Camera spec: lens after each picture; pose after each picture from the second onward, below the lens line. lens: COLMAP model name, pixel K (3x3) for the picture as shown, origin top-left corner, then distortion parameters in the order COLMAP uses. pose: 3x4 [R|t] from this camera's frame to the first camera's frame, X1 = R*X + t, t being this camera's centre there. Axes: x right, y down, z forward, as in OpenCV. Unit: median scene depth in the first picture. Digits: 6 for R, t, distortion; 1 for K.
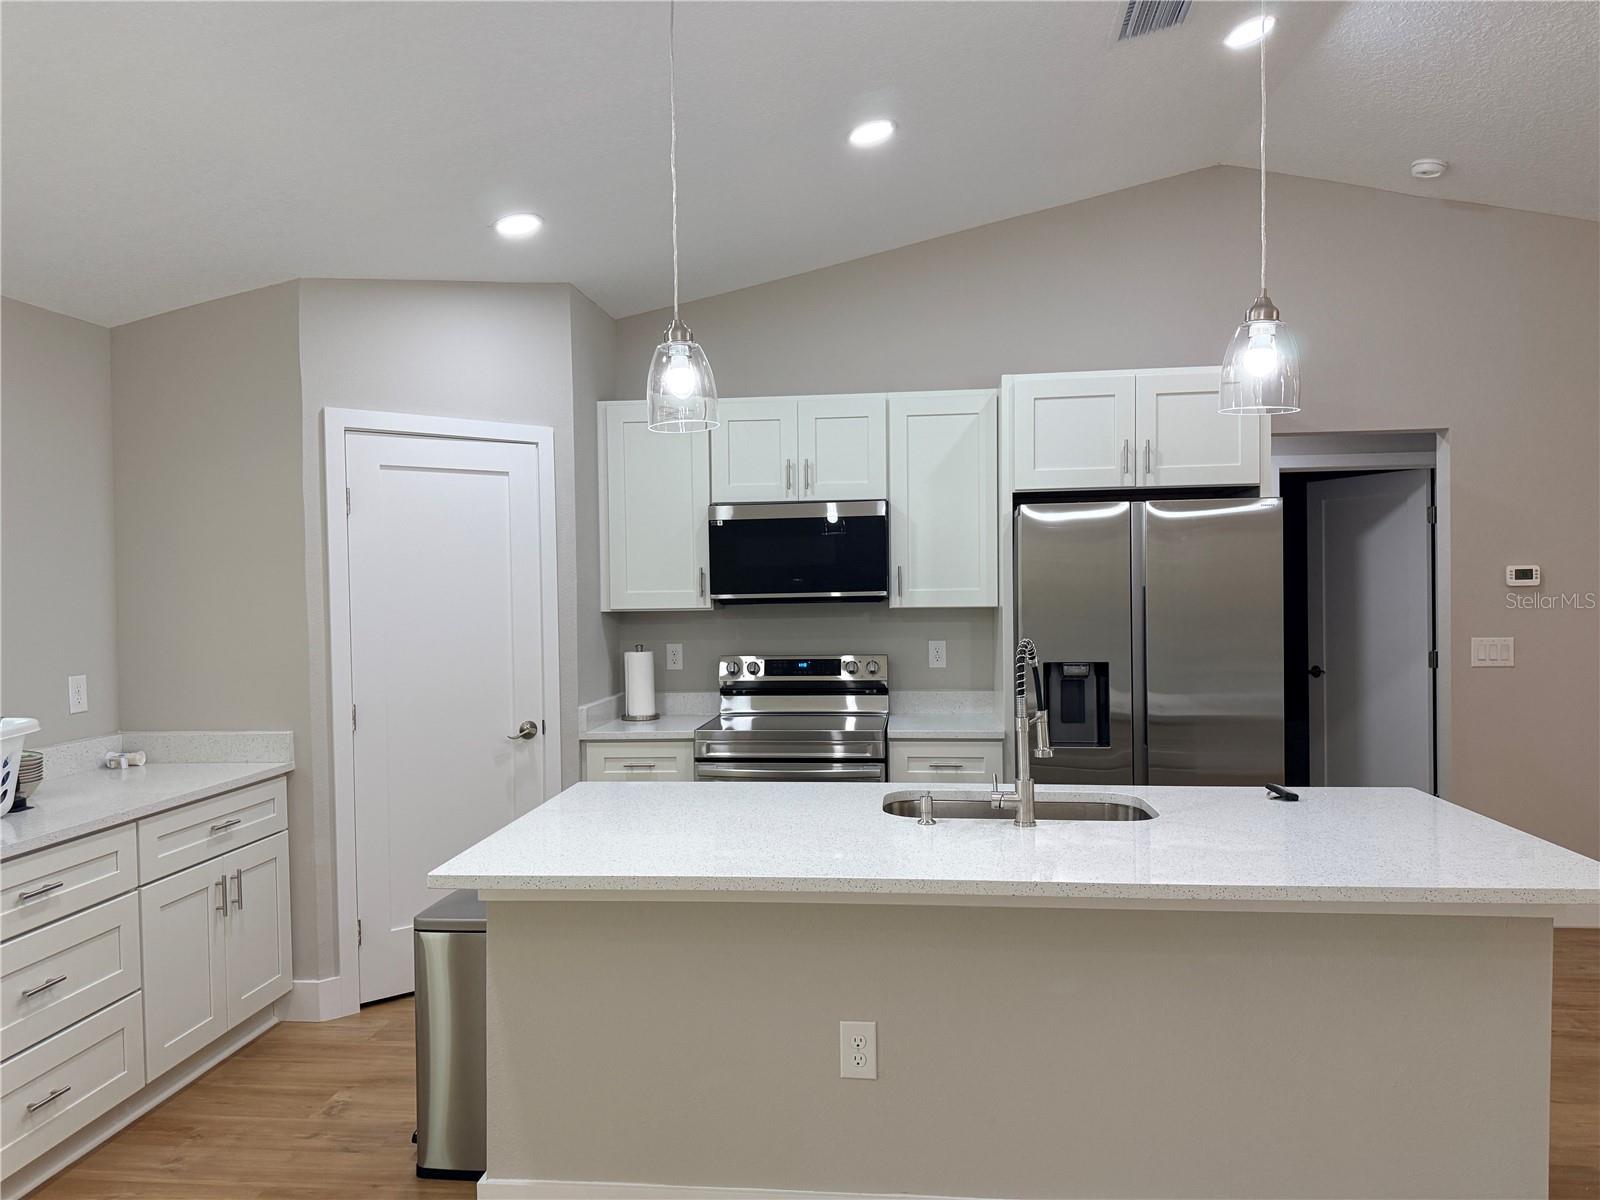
lens RADIAL K [[1113.7, 0, 793.0], [0, 1113.7, 602.9], [0, 0, 1]] dist [0.073229, -0.014431]
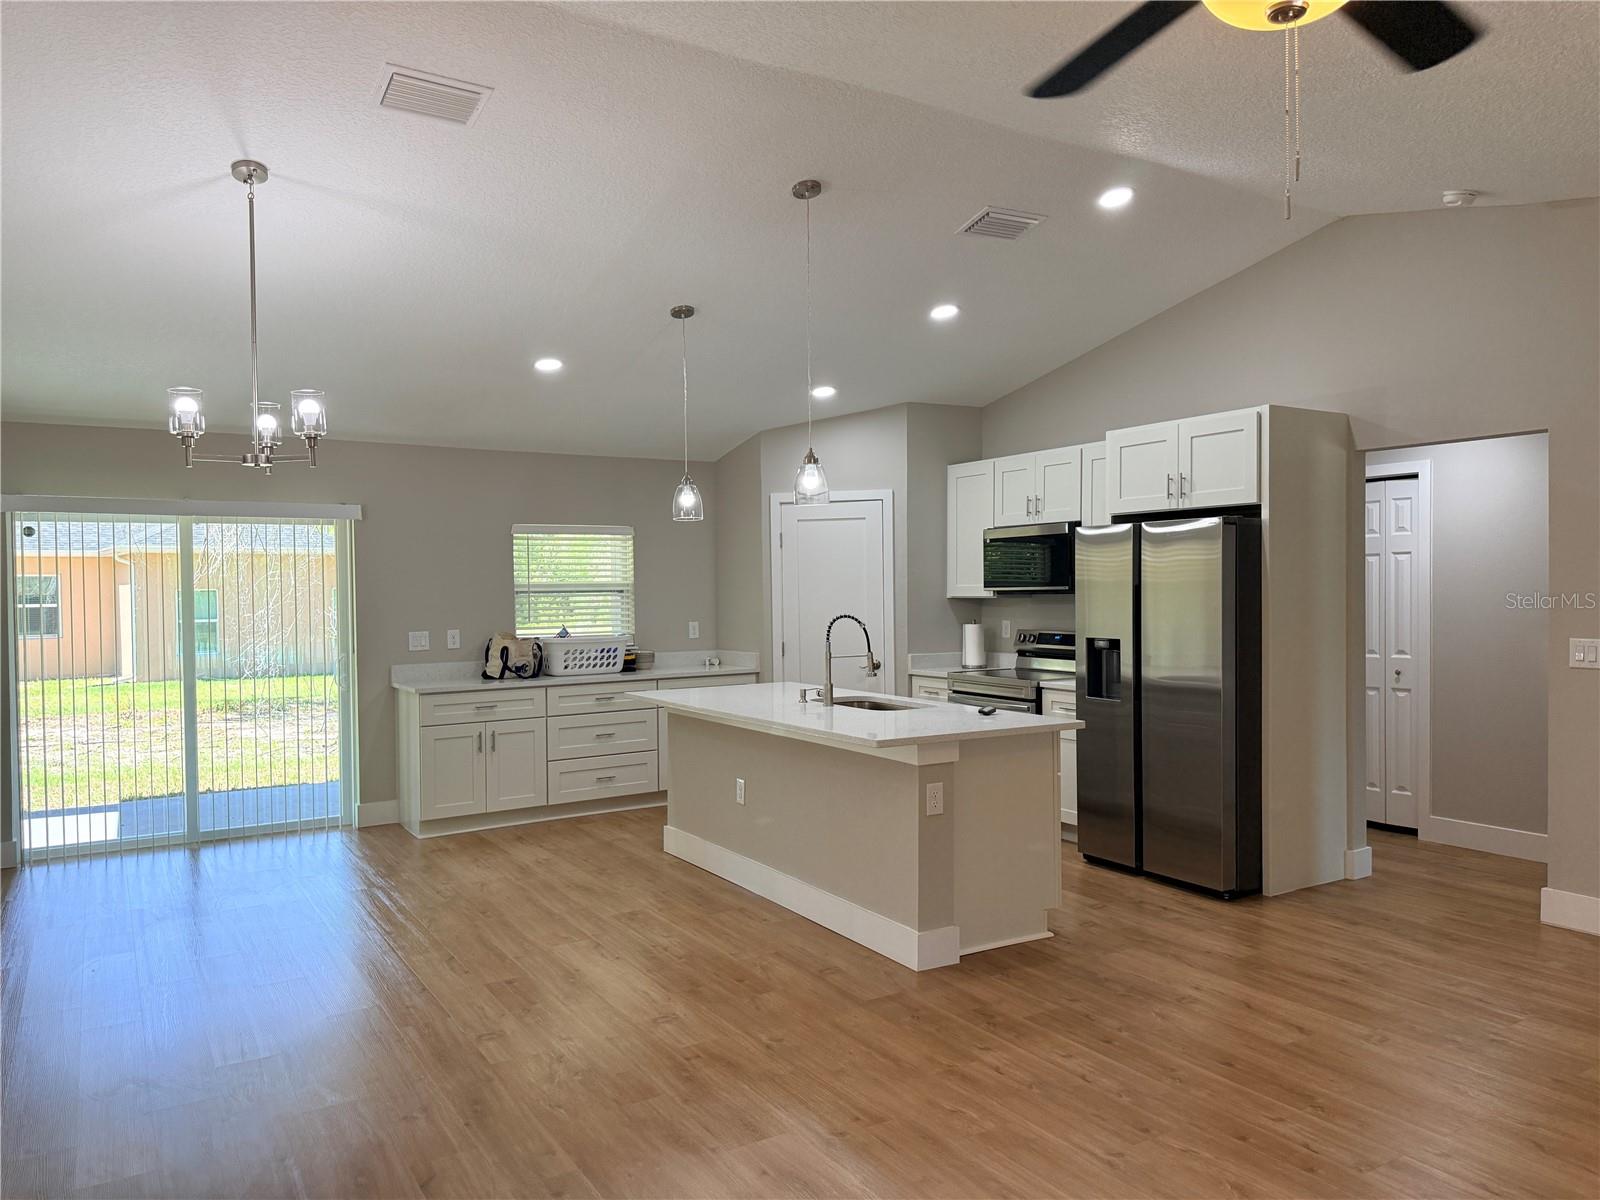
lens RADIAL K [[1113.7, 0, 787.7], [0, 1113.7, 599.8], [0, 0, 1]] dist [0.073229, -0.014431]
pose [[0.603213, 0.017511, -0.797388, 0.989996], [-0.007562, 0.999840, 0.016236, -0.013635], [0.797545, -0.003764, 0.603248, -0.144162]]
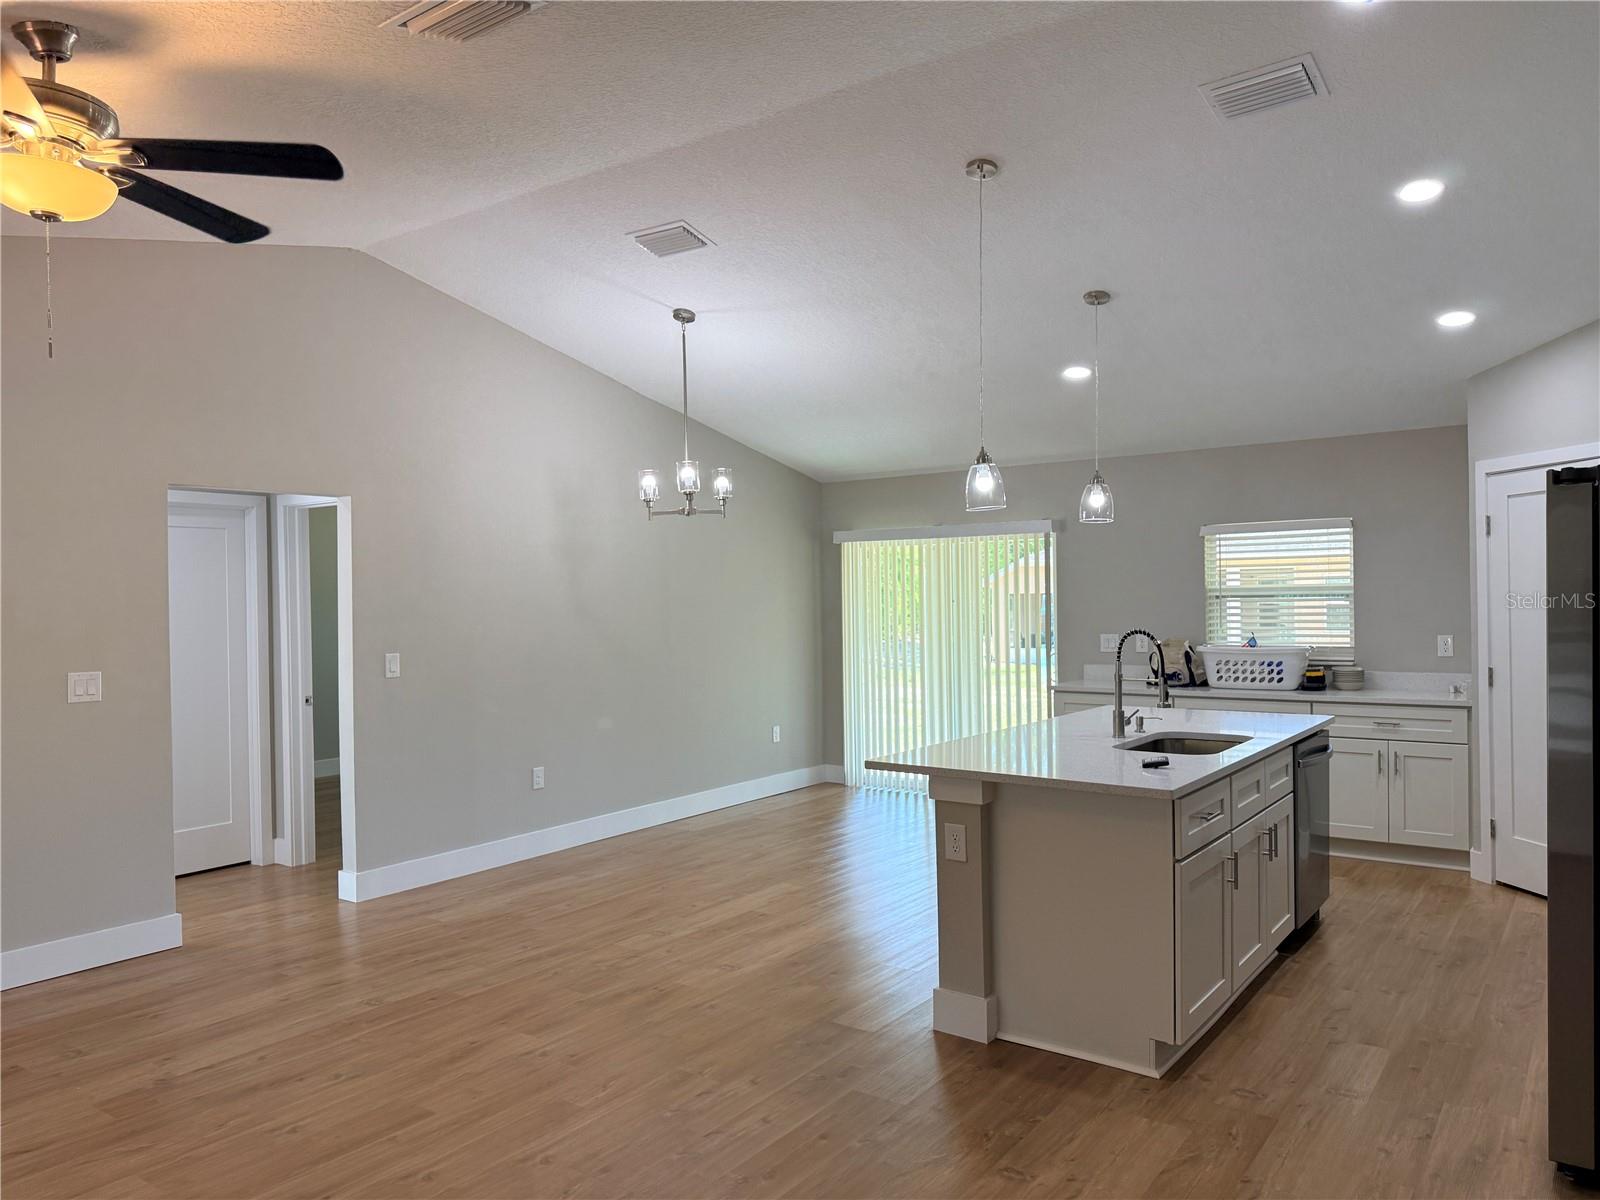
lens RADIAL K [[1113.7, 0, 810.6], [0, 1113.7, 618.0], [0, 0, 1]] dist [0.073229, -0.014431]
pose [[-0.490173, 0.035787, -0.870890, 1.077887], [0.010108, 0.999323, 0.035376, -0.026607], [0.871567, 0.008538, -0.490203, 0.805322]]
